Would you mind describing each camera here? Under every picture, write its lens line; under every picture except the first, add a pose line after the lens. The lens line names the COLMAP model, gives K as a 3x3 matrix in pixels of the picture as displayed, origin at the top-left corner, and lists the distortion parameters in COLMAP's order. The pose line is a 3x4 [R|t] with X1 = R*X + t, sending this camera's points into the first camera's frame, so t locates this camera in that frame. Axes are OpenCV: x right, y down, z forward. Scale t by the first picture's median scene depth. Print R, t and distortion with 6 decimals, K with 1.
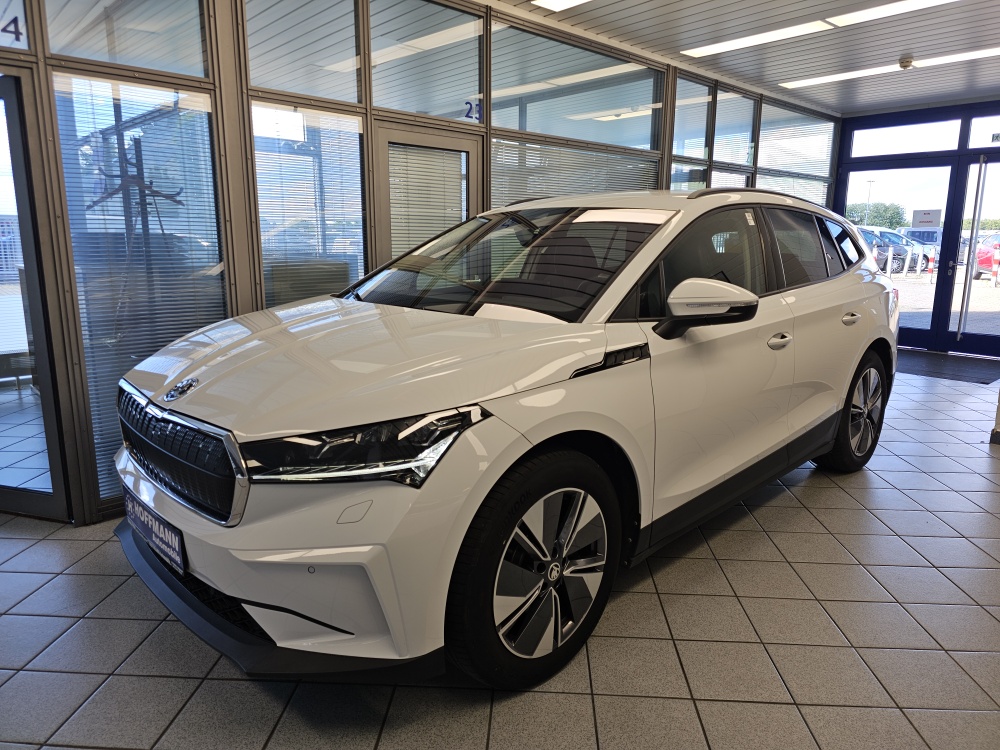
lens RADIAL K [[677.4, 0, 488.4], [0, 677.4, 359.0], [0, 0, 1]] dist [0.039932, -0.005598]
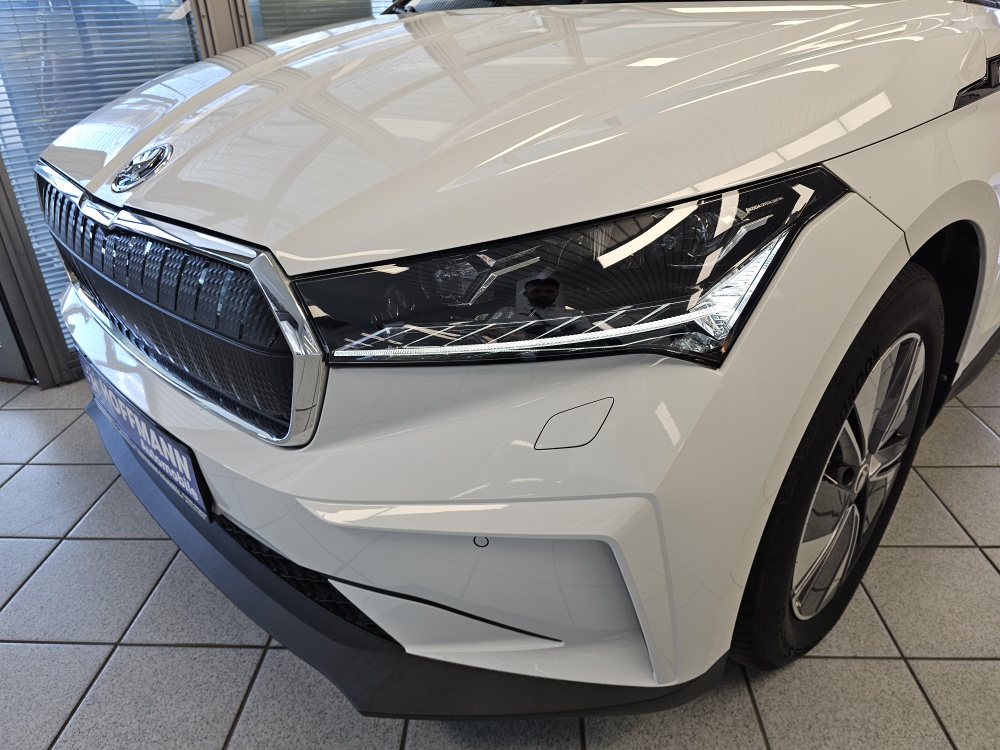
lens RADIAL K [[682.4, 0, 501.7], [0, 682.4, 369.6], [0, 0, 1]] dist [0.053940, -0.063184]
pose [[0.999239, -0.036073, 0.014870, -0.210529], [0.030309, 0.957629, 0.286404, 0.051722], [-0.024572, -0.285735, 0.957993, 0.491221]]
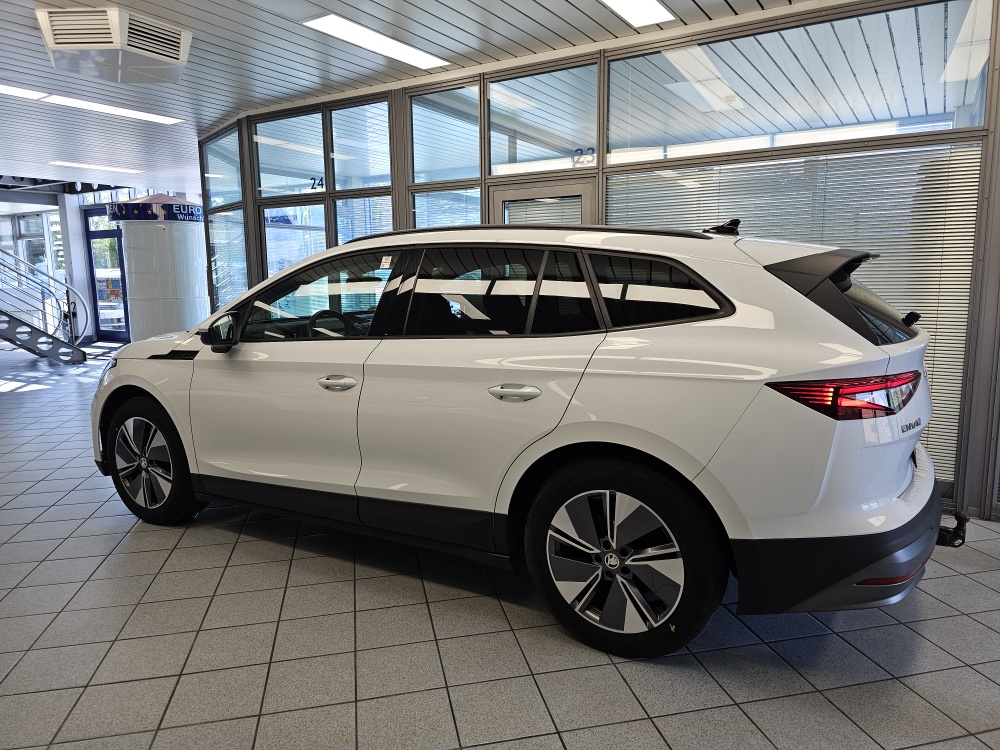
lens RADIAL K [[673.7, 0, 500.8], [0, 673.7, 360.1], [0, 0, 1]] dist [0.055716, 0.001677]
pose [[0.269080, 0.120389, -0.955564, 2.113678], [-0.161335, 0.983772, 0.078512, -0.261743], [0.949509, 0.133040, 0.284136, 1.376241]]
